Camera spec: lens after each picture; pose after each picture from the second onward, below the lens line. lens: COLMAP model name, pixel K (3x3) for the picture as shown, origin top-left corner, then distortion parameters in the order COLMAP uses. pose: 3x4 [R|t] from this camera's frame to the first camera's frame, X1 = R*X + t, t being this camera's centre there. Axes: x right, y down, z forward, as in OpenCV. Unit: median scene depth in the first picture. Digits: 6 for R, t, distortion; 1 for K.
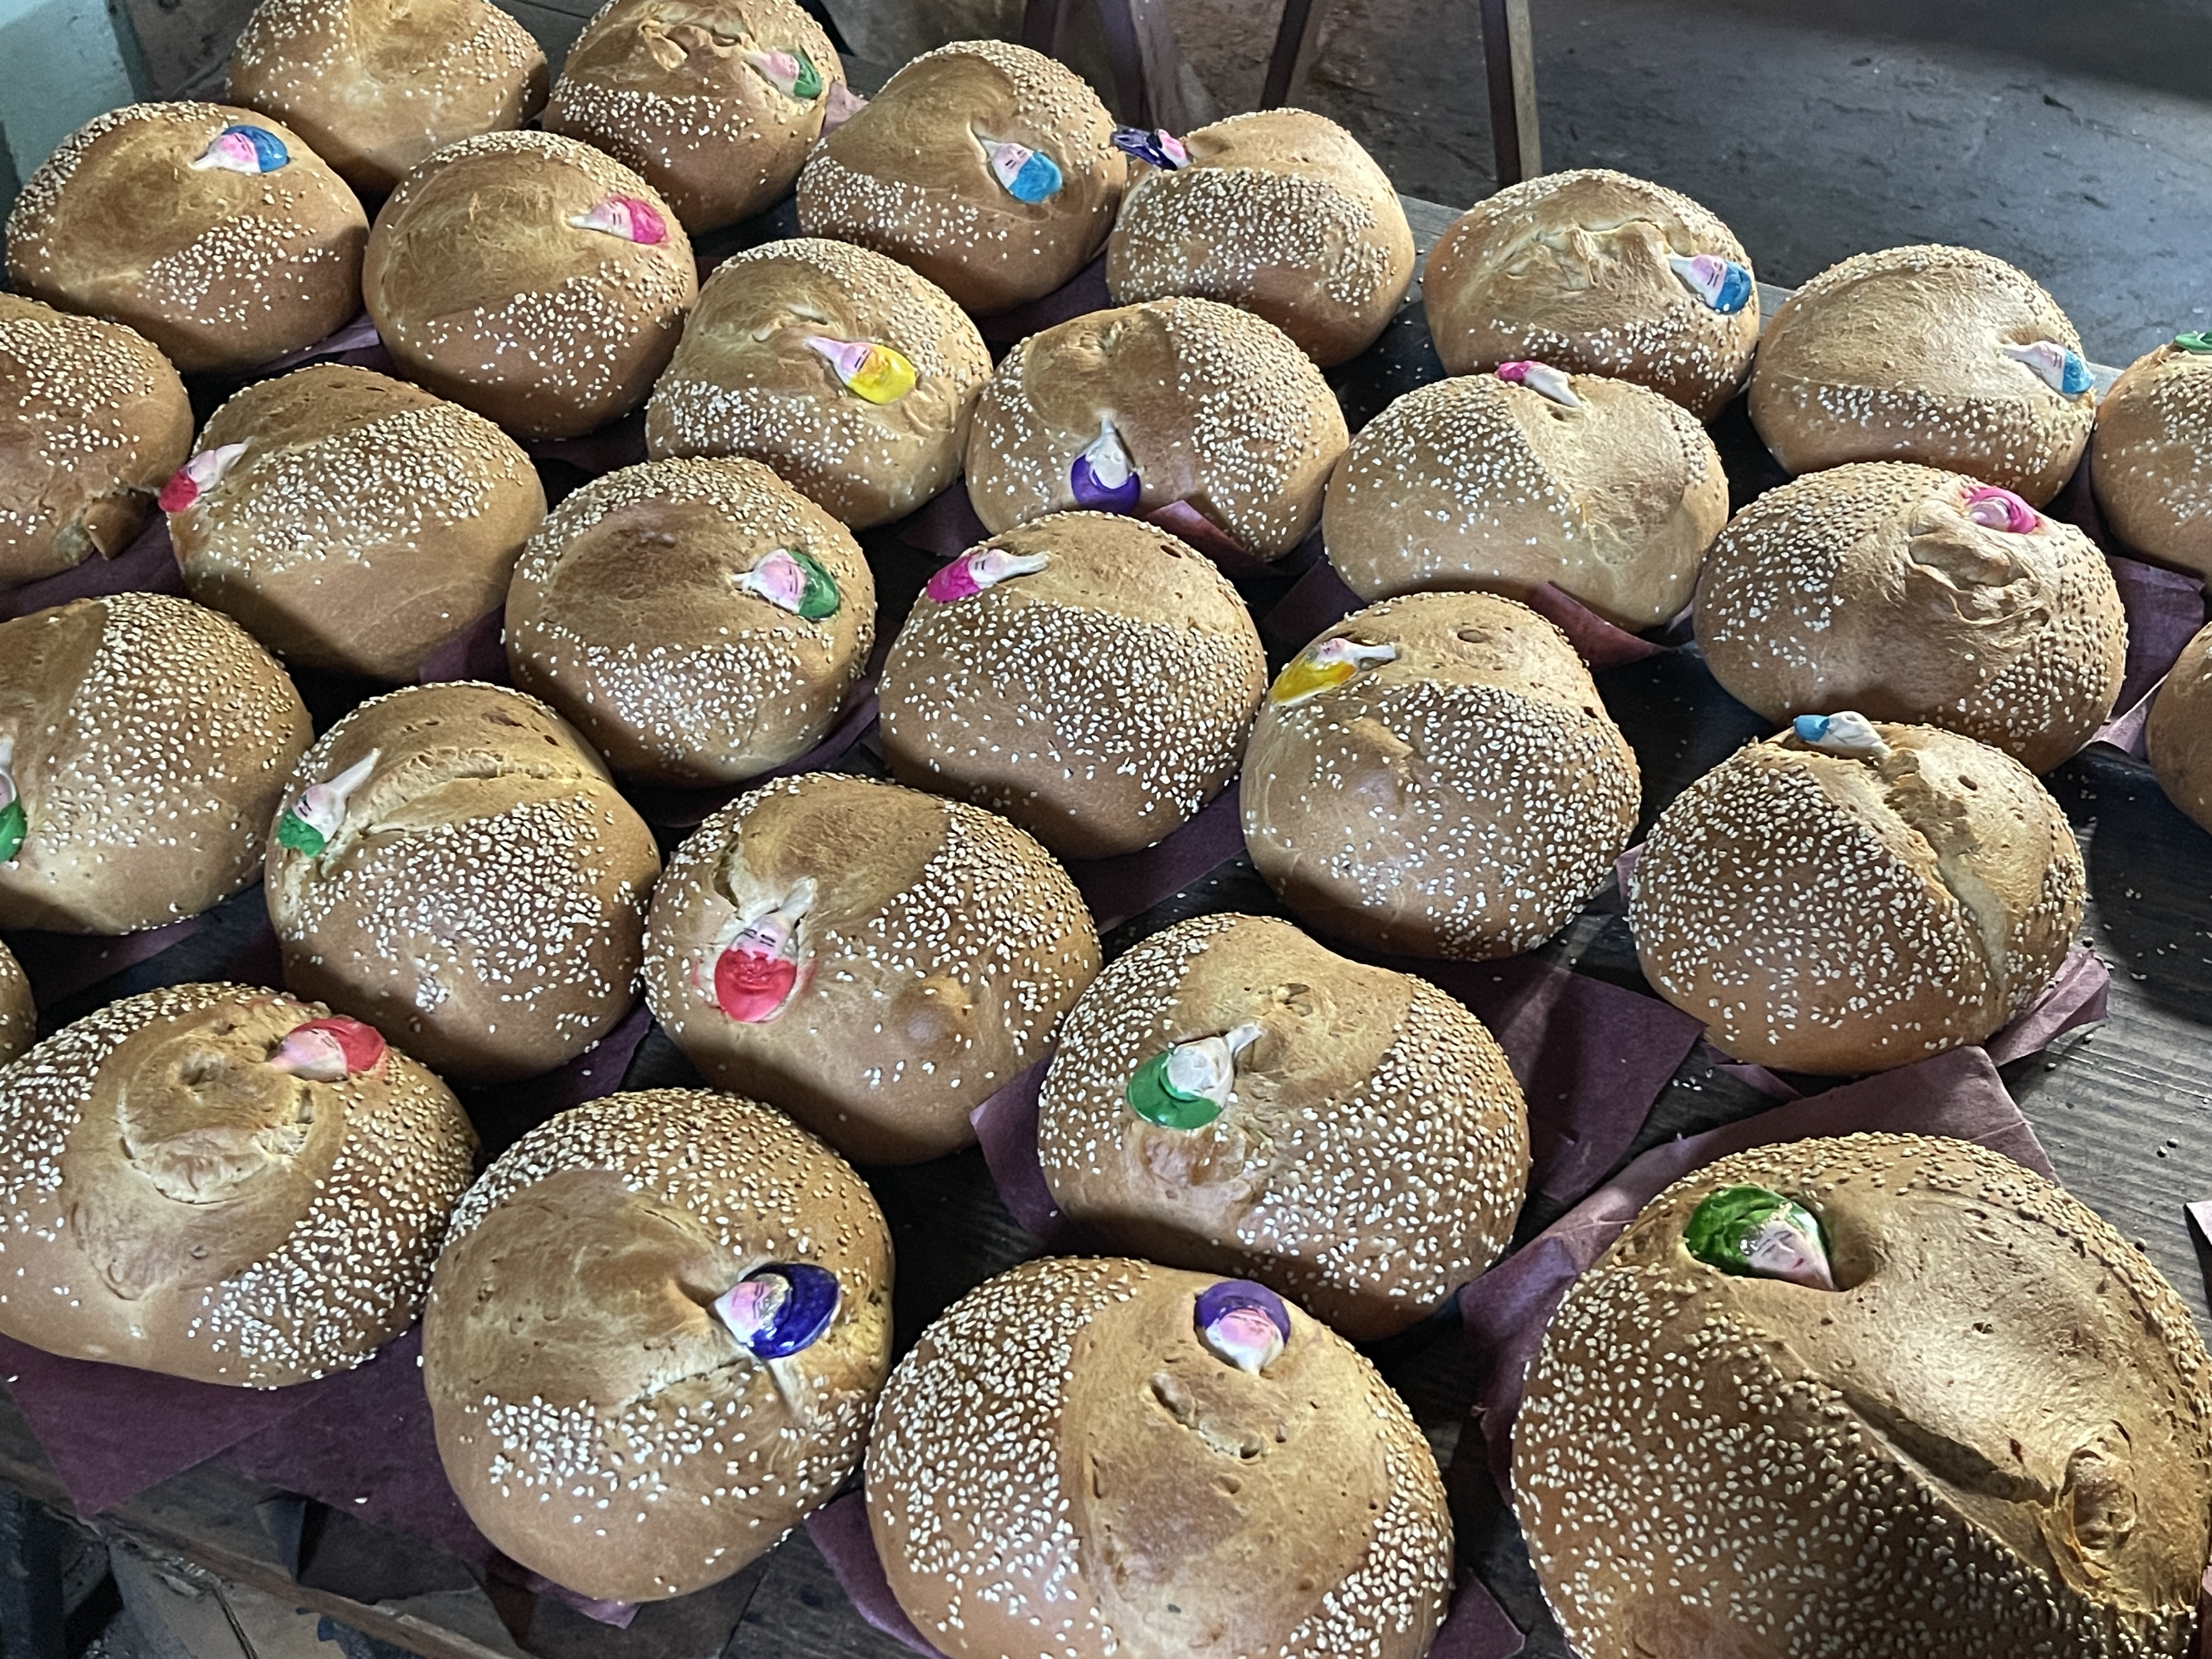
lens RADIAL K [[2436.6, 0, 1106.0], [0, 2436.6, 829.5], [0, 0, 1]] dist [0.153239, -0.634217]
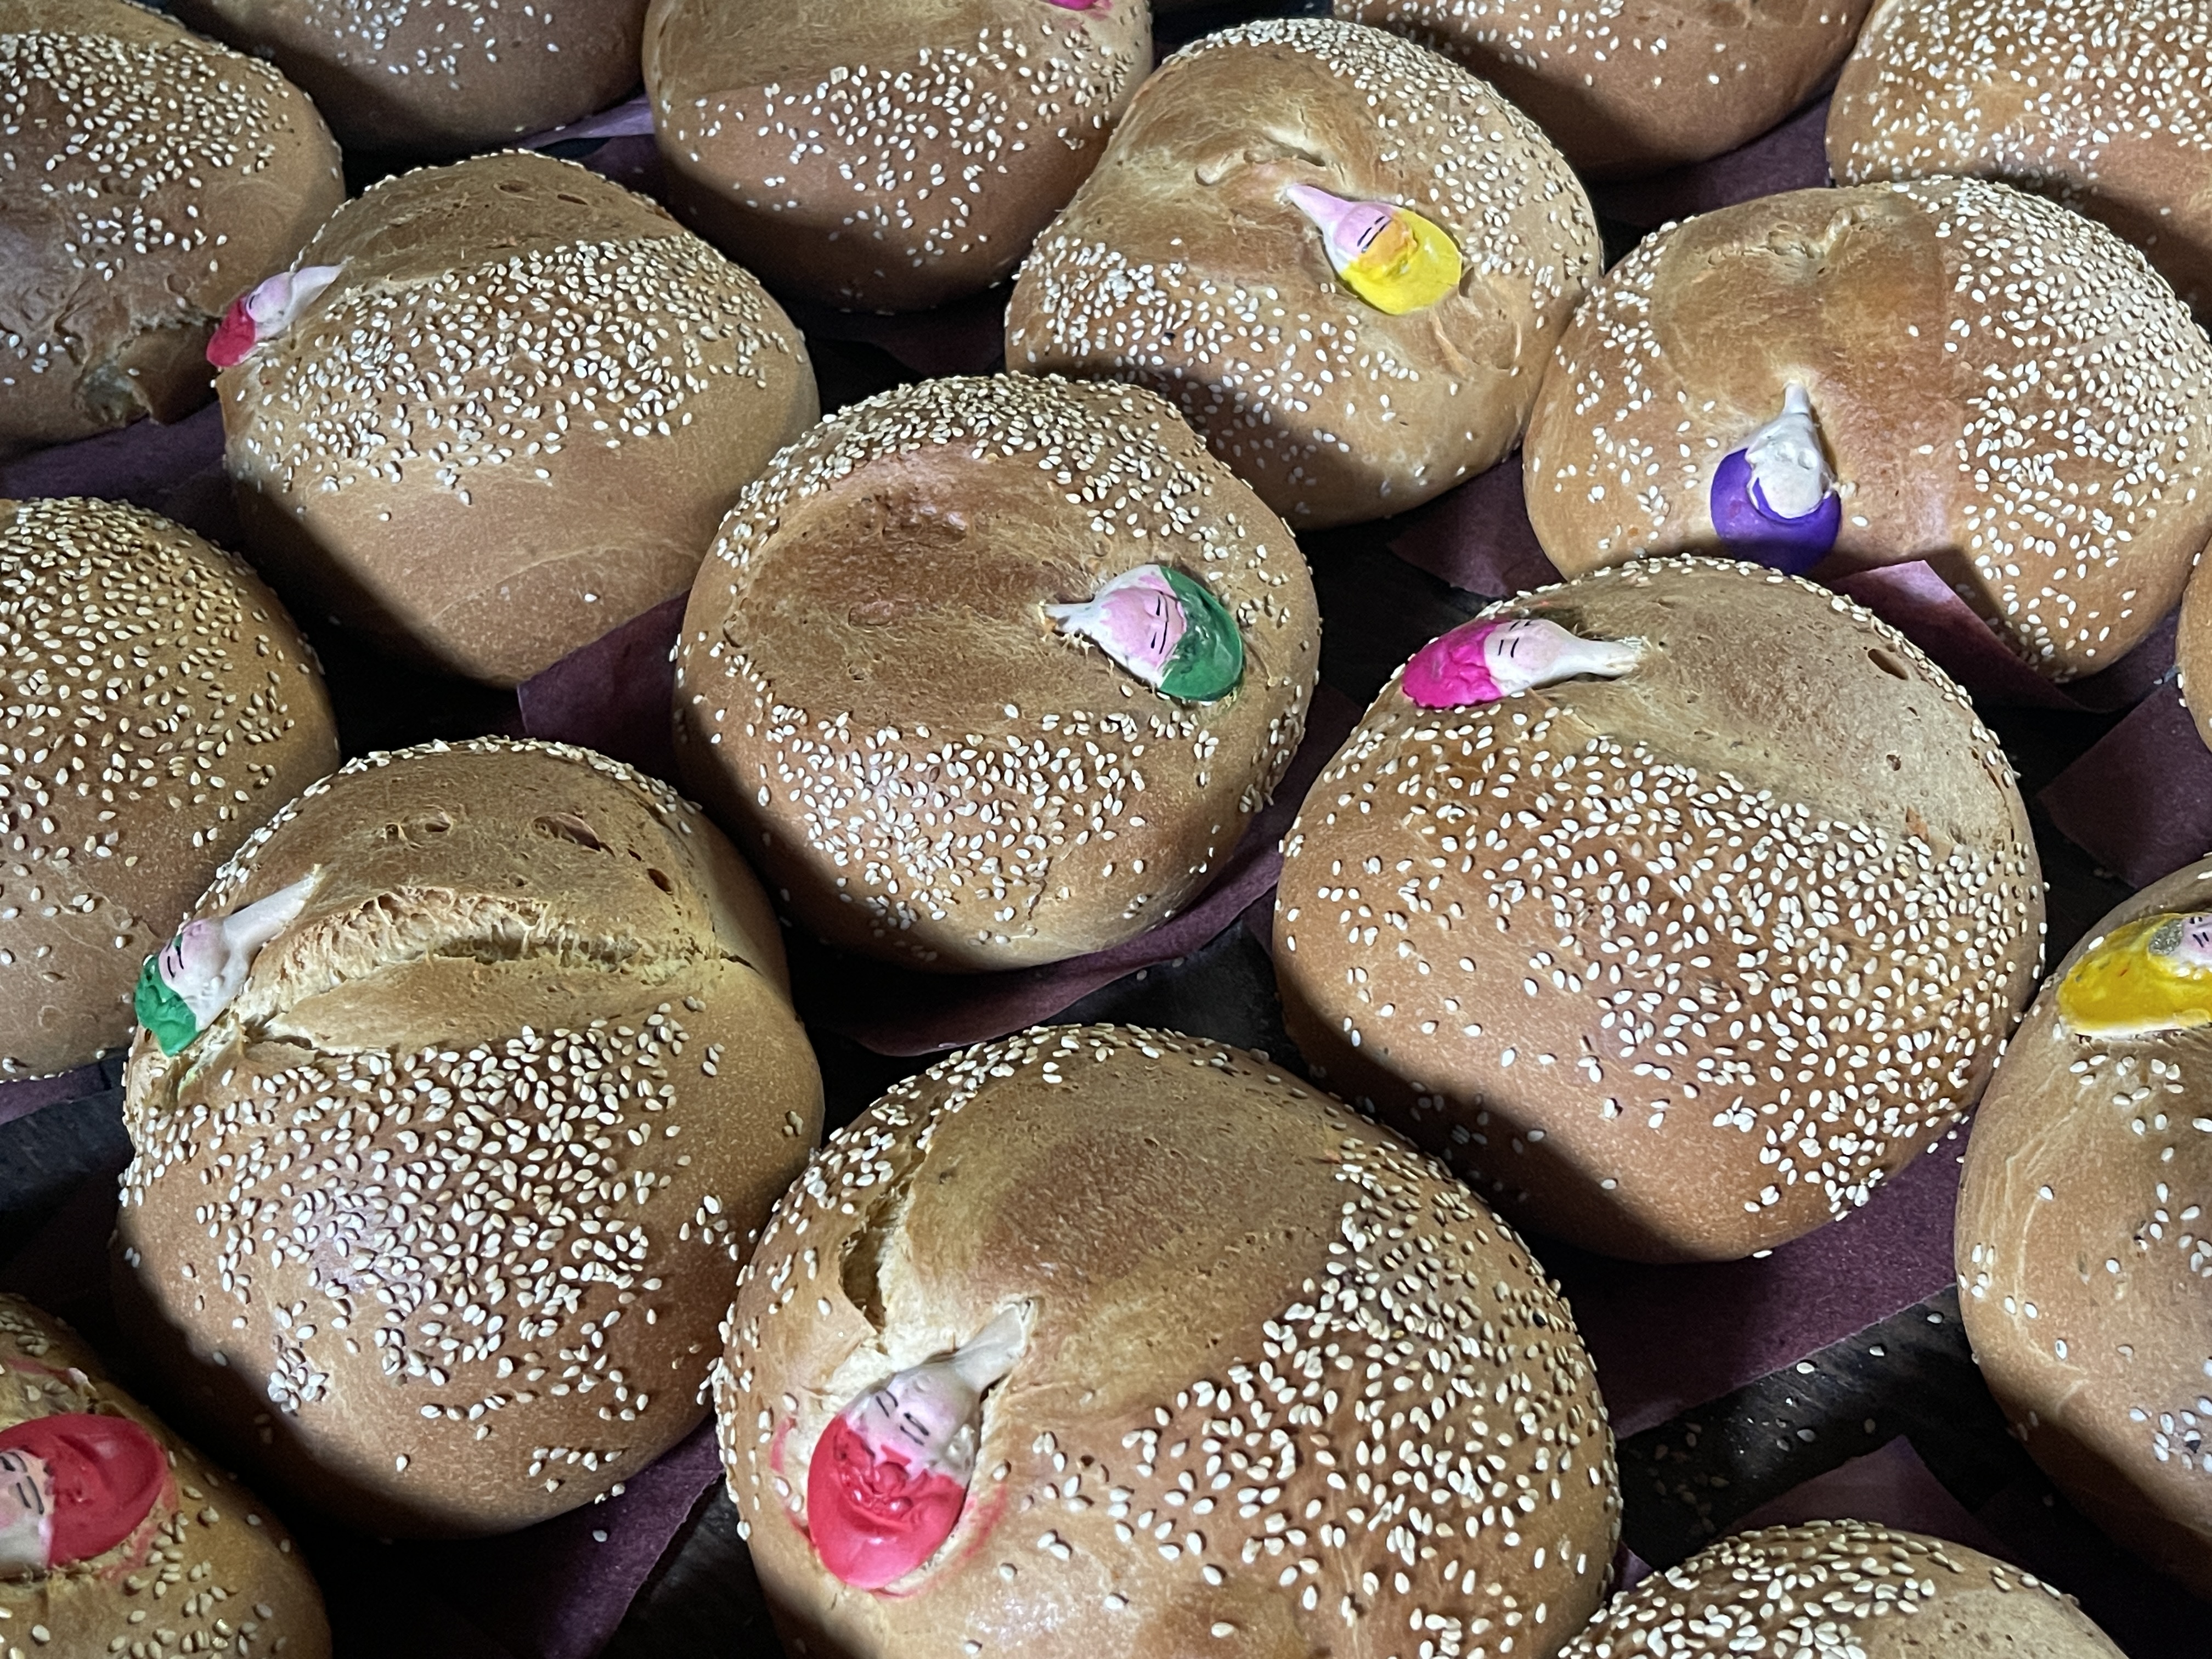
lens RADIAL K [[2511.6, 0, 1106.0], [0, 2511.6, 829.5], [0, 0, 1]] dist [0.135161, -0.553409]
pose [[0.963910, 0.154964, -0.216482, -0.011814], [-0.144861, 0.987515, 0.061880, -0.093124], [0.223369, -0.028287, 0.974324, 0.464958]]
